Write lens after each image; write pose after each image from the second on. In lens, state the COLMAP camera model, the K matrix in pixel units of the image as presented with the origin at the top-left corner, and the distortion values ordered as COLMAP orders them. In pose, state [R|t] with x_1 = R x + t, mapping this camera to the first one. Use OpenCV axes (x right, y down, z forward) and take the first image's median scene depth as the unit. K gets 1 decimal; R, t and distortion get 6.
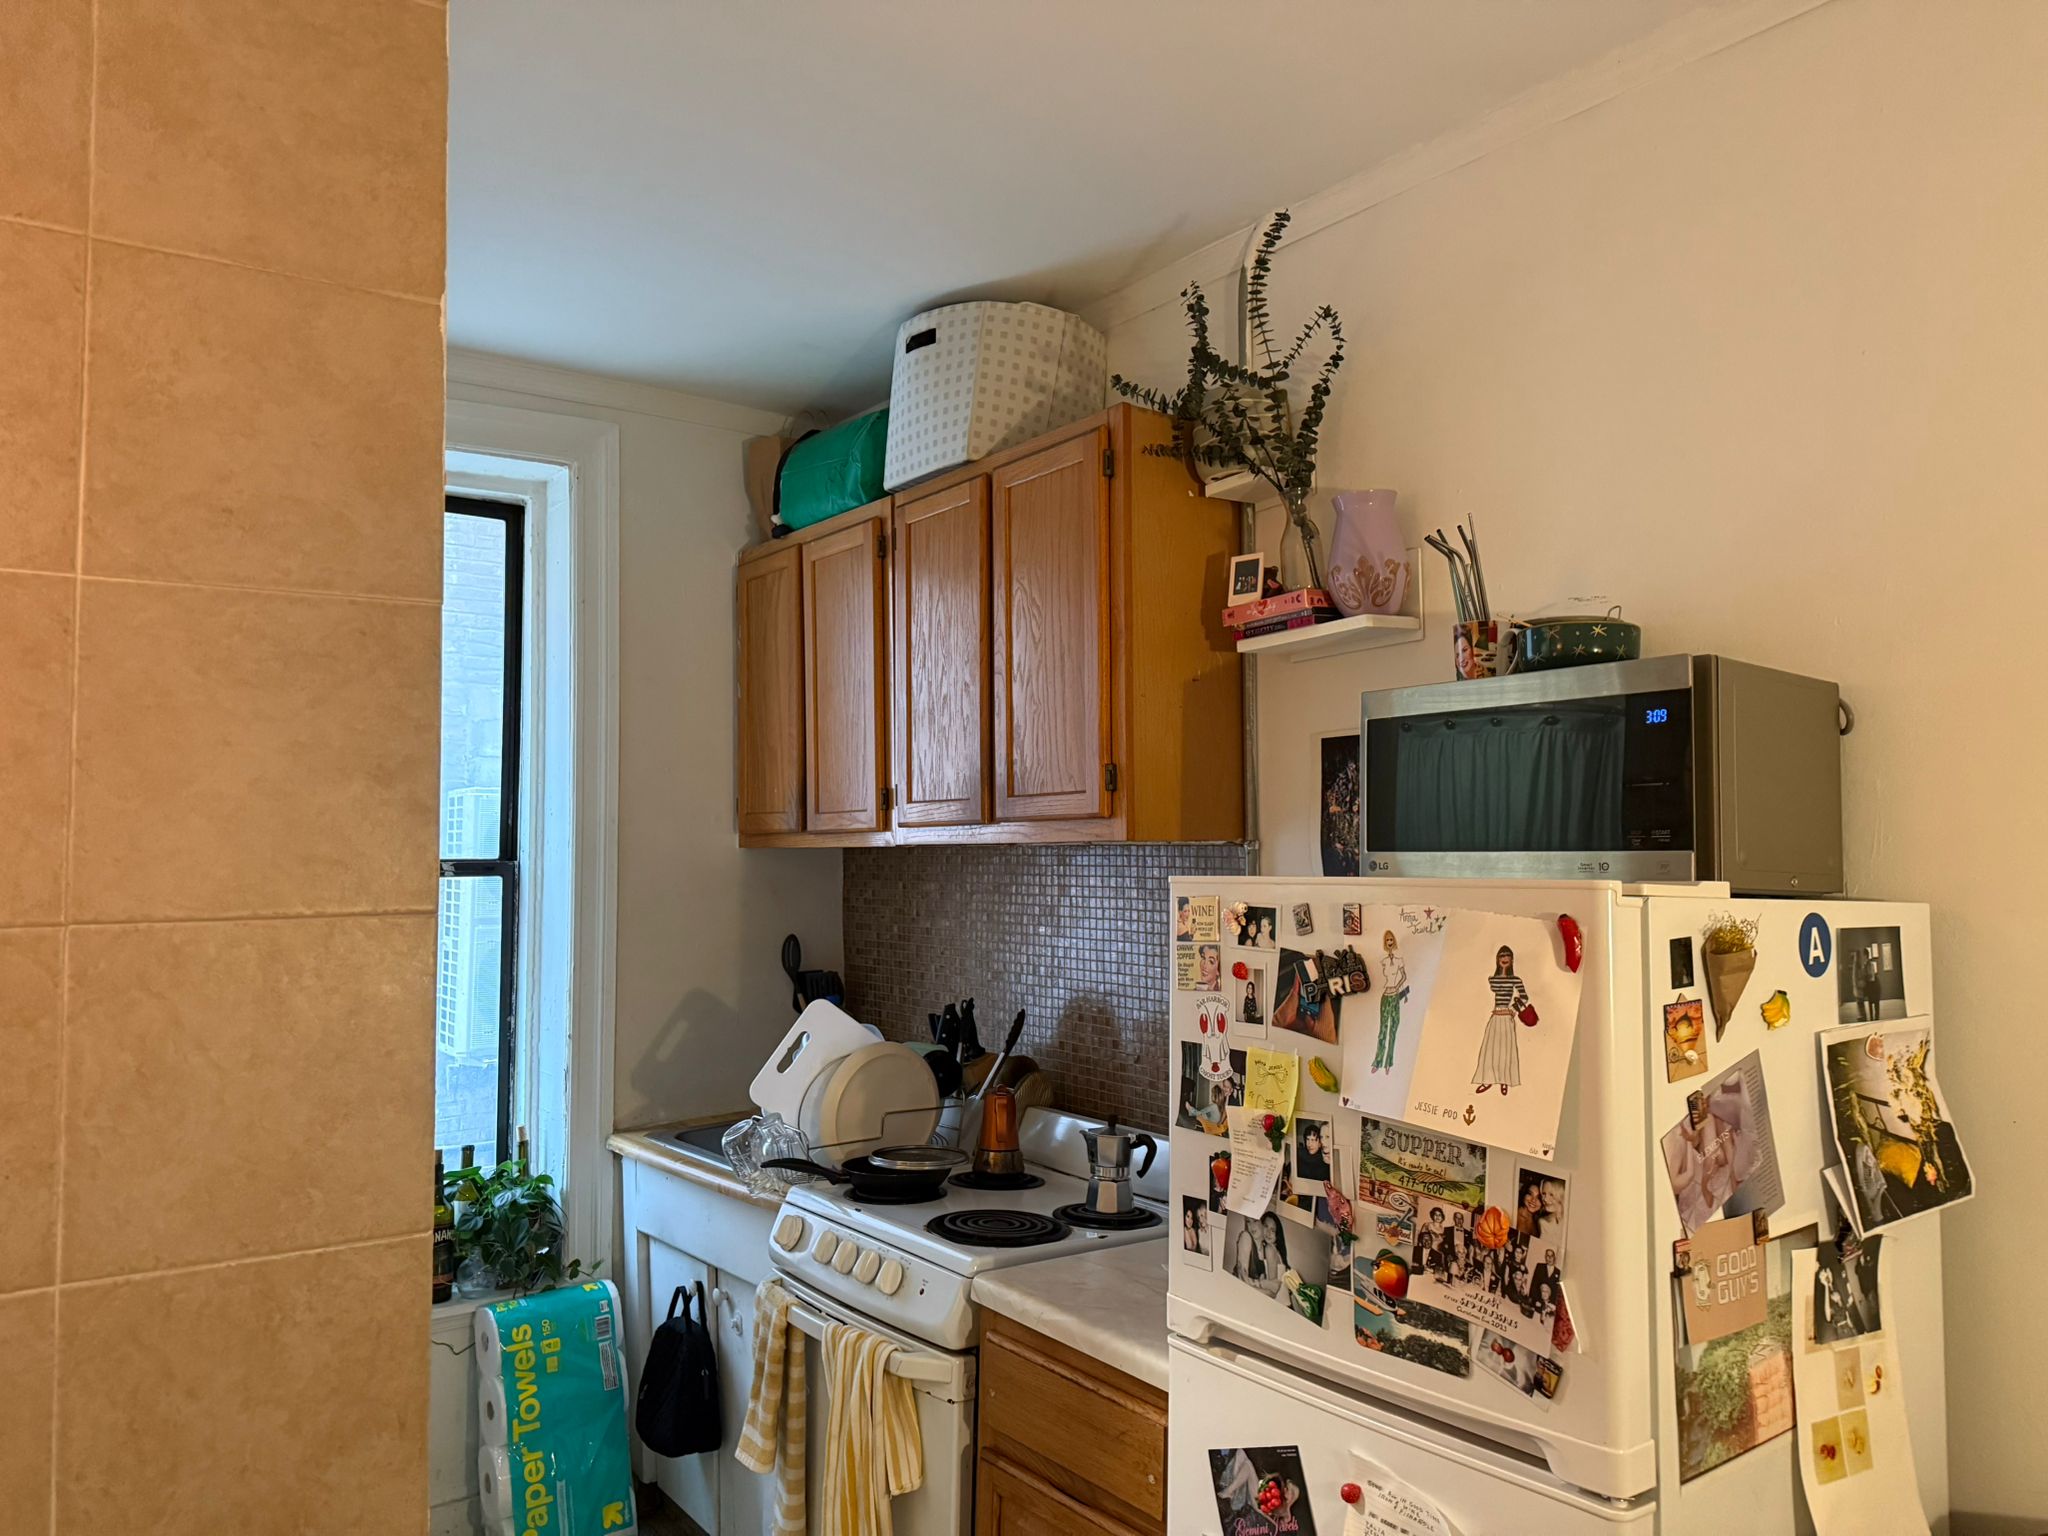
lens RADIAL K [[1406.0, 0, 1024.0], [0, 1406.0, 768.0], [0, 0, 1]] dist [0.145966, -0.294578]
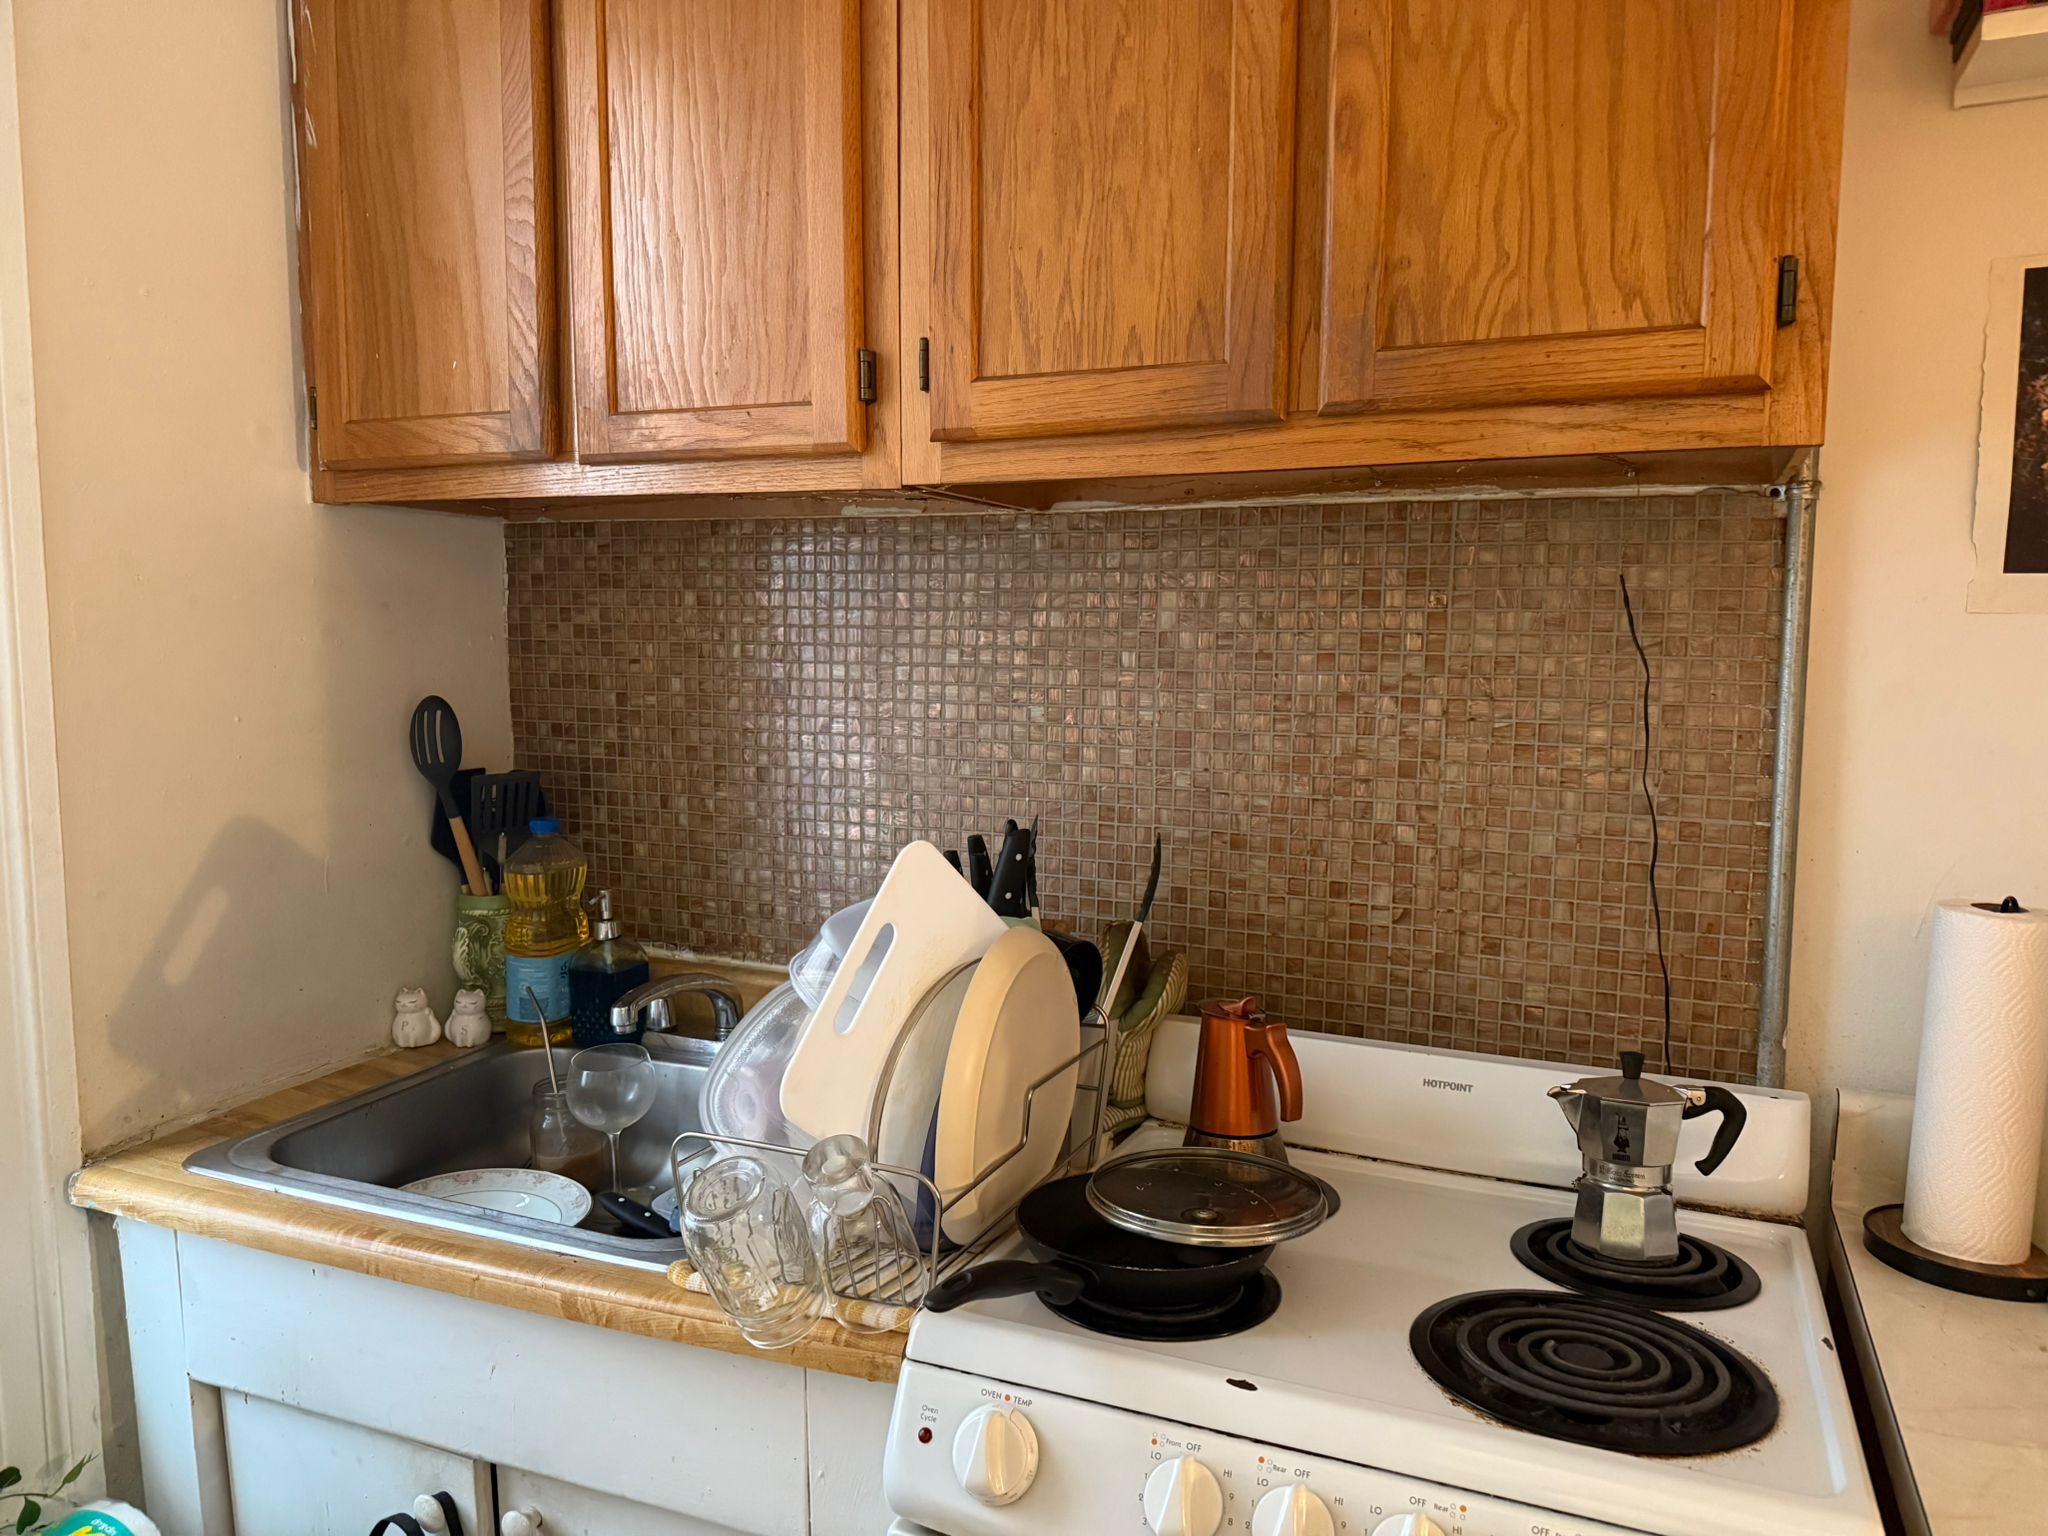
lens RADIAL K [[1432.3, 0, 1026.9], [0, 1432.3, 790.0], [0, 0, 1]] dist [0.062650, -0.055191]
pose [[0.868966, -0.039651, 0.493281, -0.360929], [-0.044266, 0.986561, 0.157282, 0.097650], [-0.492889, -0.158508, 0.855532, 0.738504]]
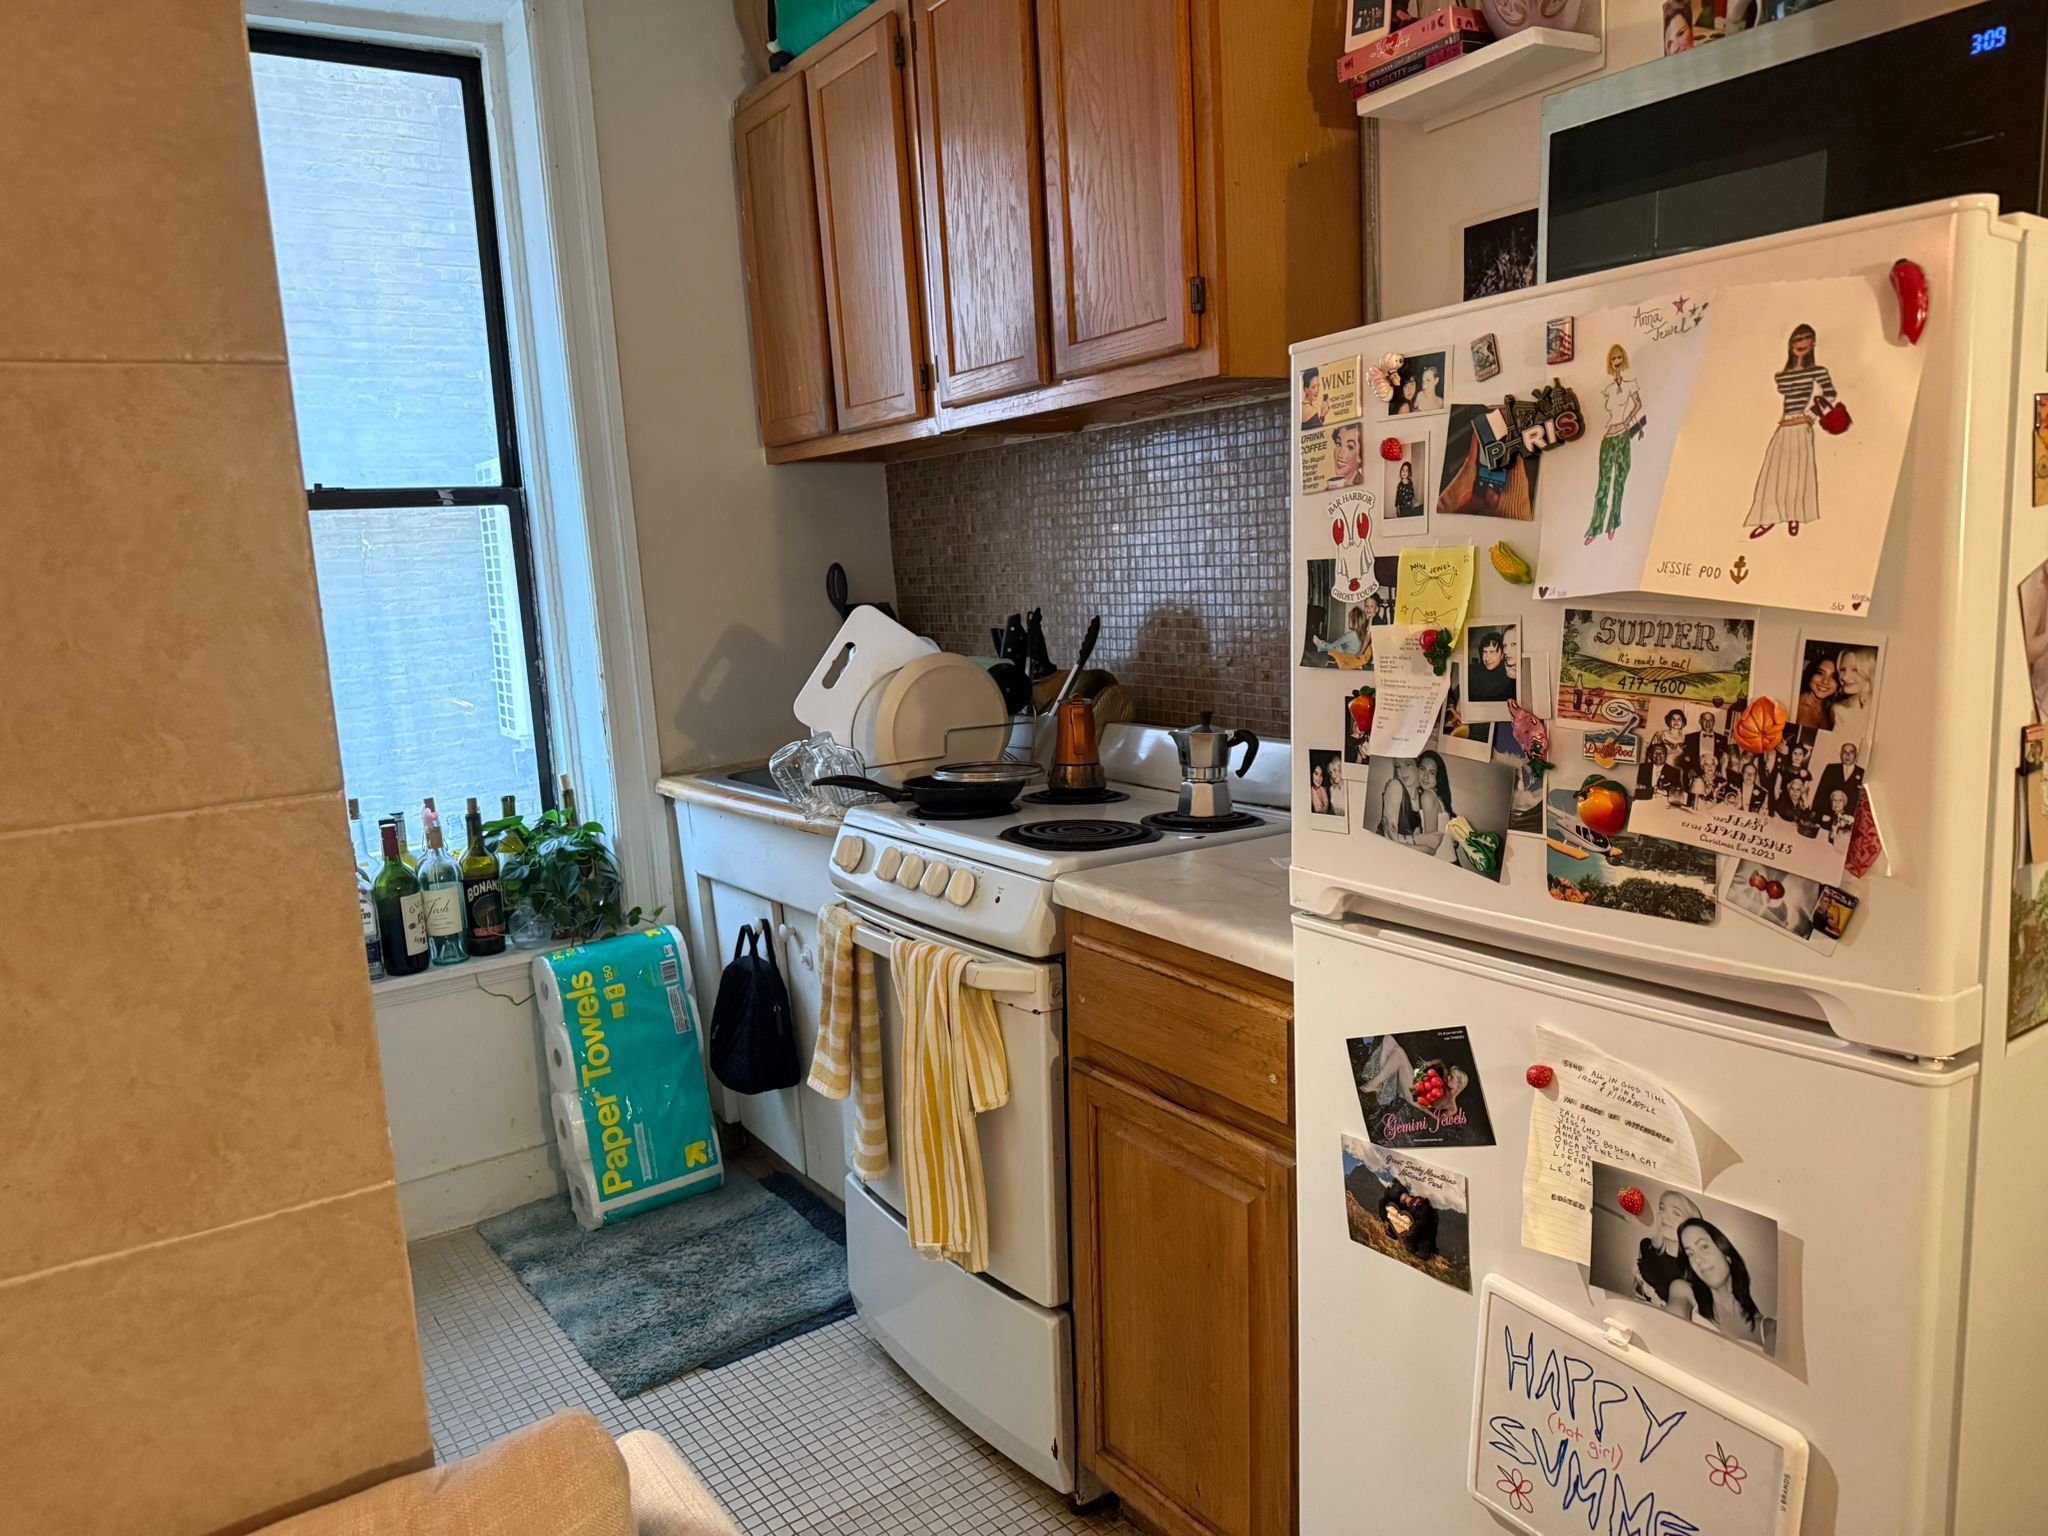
lens RADIAL K [[1408.1, 0, 1038.1], [0, 1408.1, 775.0], [0, 0, 1]] dist [0.123133, -0.199472]
pose [[0.998324, -0.040675, -0.041169, -0.006747], [0.048589, 0.975531, 0.214426, 0.096917], [0.031440, -0.216067, 0.975872, 0.151721]]
